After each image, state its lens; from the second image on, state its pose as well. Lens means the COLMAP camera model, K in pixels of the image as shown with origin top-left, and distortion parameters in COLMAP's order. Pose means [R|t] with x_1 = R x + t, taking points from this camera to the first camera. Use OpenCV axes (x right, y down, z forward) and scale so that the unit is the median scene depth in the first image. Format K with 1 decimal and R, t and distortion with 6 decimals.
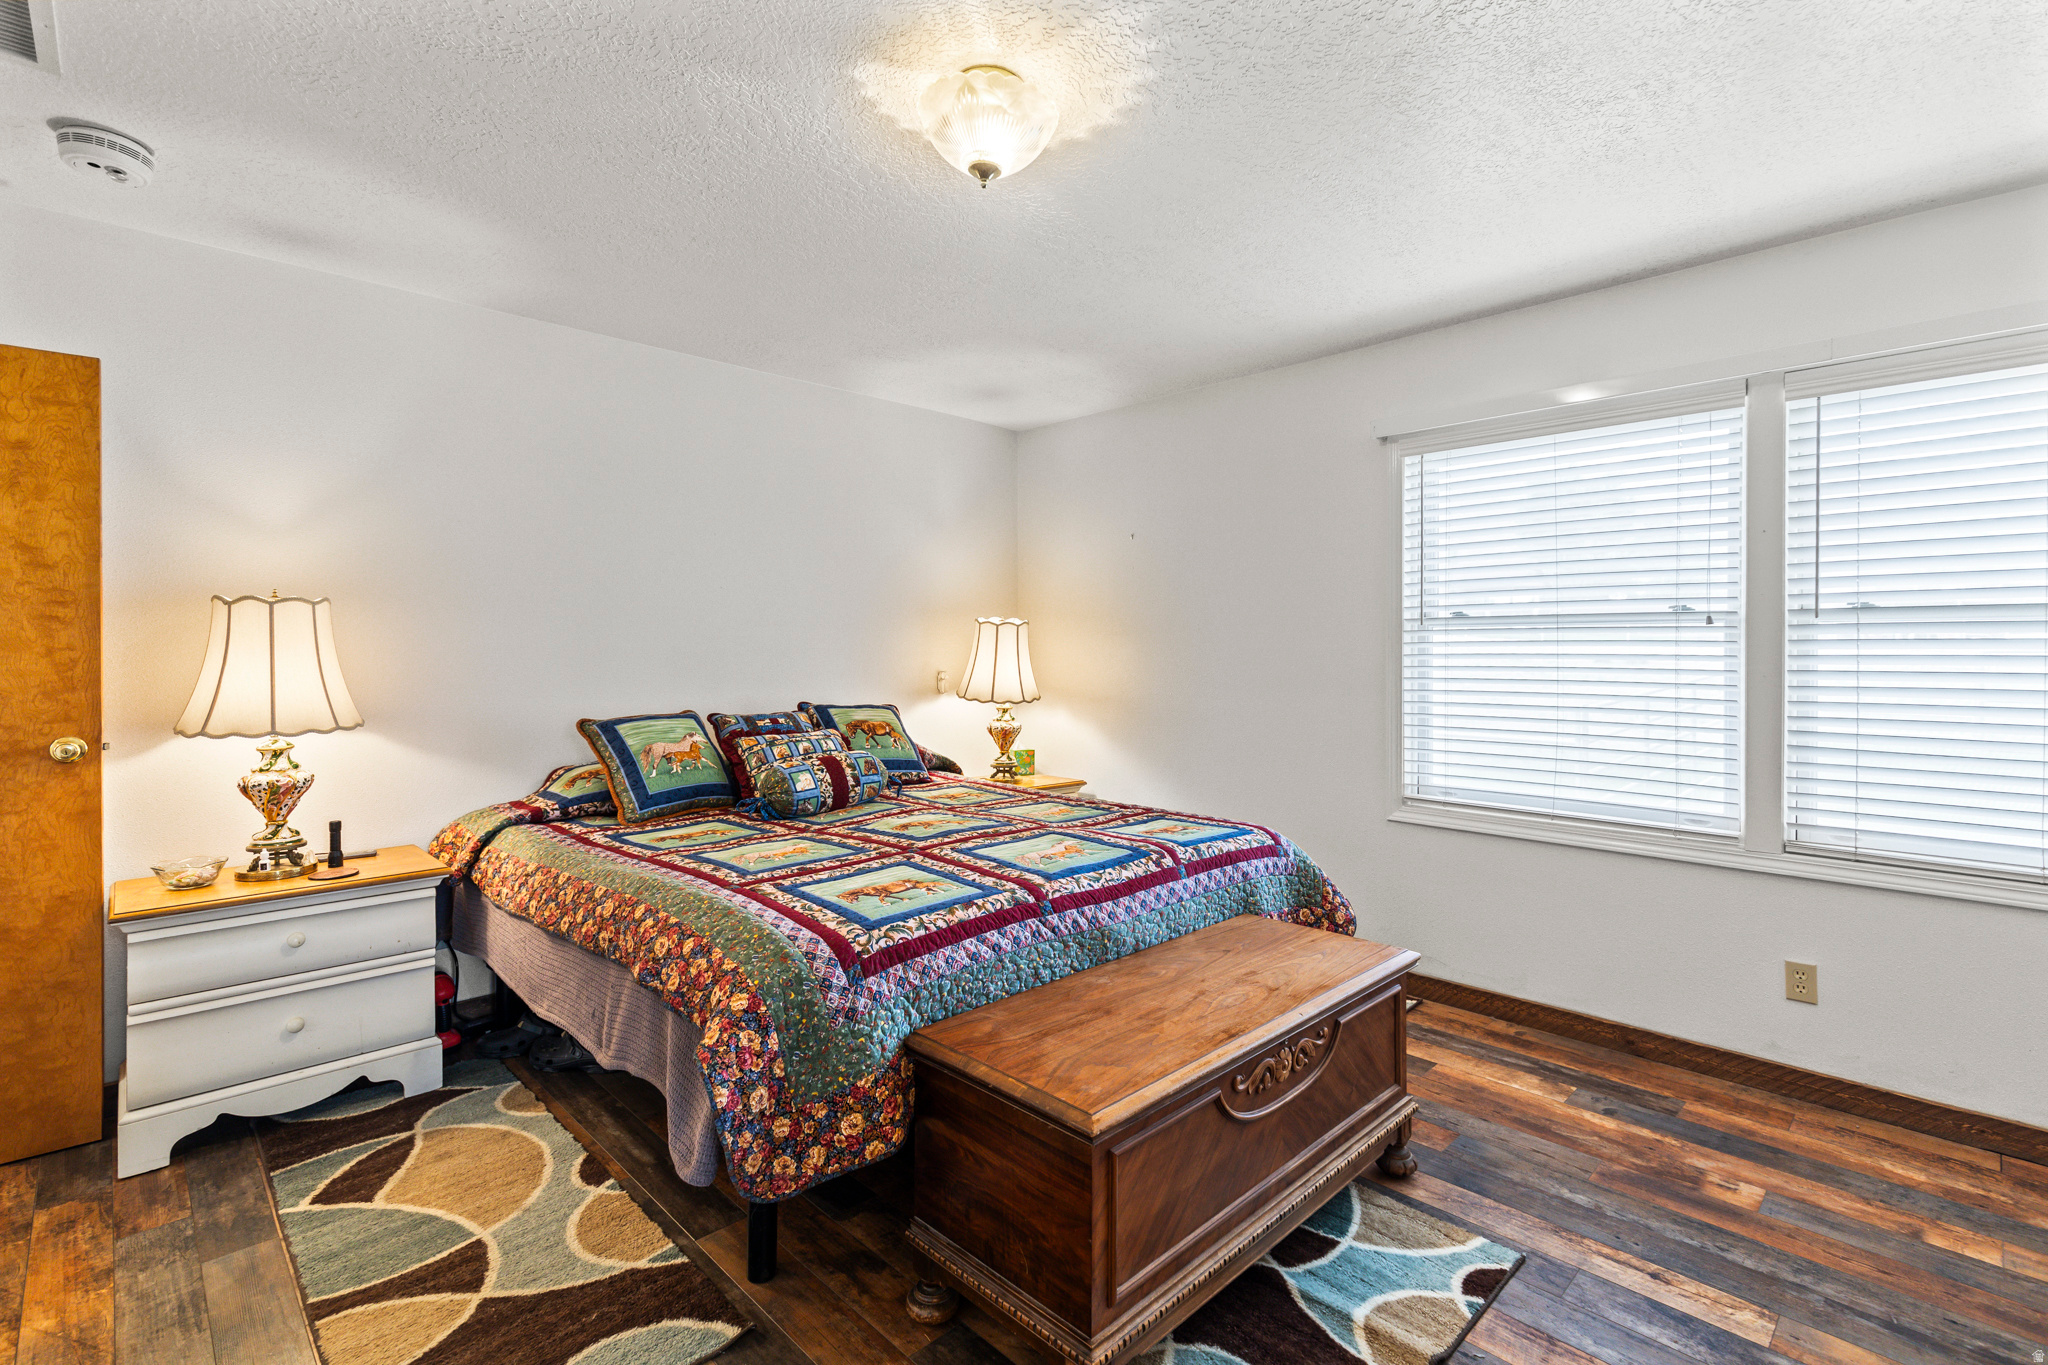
lens RADIAL K [[926.3, 0, 1033.3], [0, 926.3, 677.4], [0, 0, 1]] dist [0.009323, -0.002236]
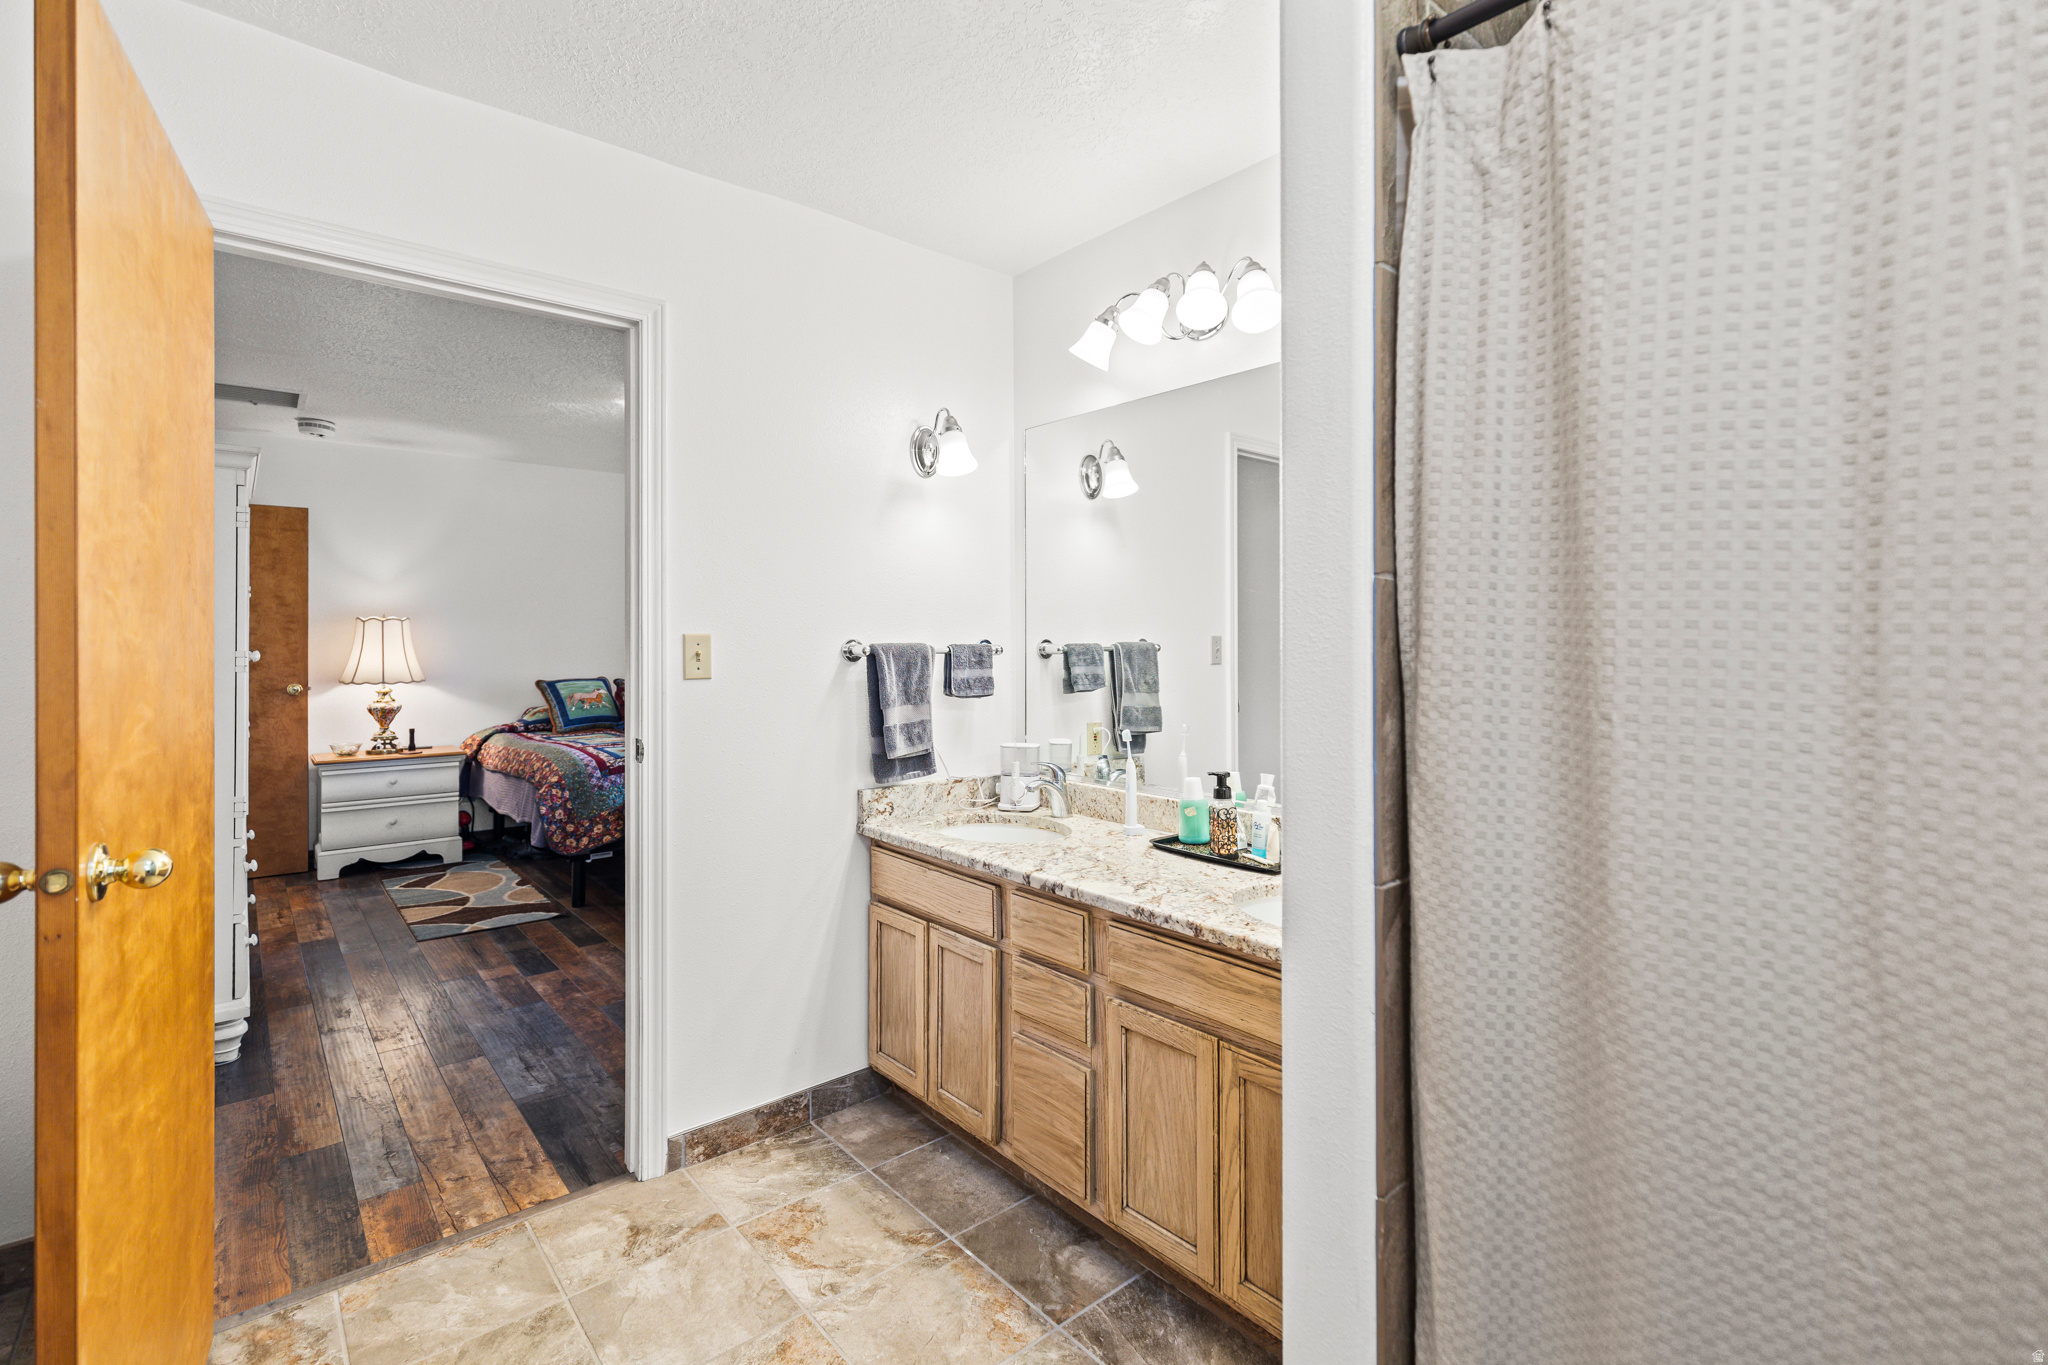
lens RADIAL K [[926.3, 0, 1015.8], [0, 926.3, 663.6], [0, 0, 1]] dist [0.009323, -0.002236]
pose [[0.996824, 0.000523, -0.079634, 0.770933], [-0.000903, 0.999988, -0.004733, 0.025021], [0.079630, 0.004790, 0.996813, -0.974762]]
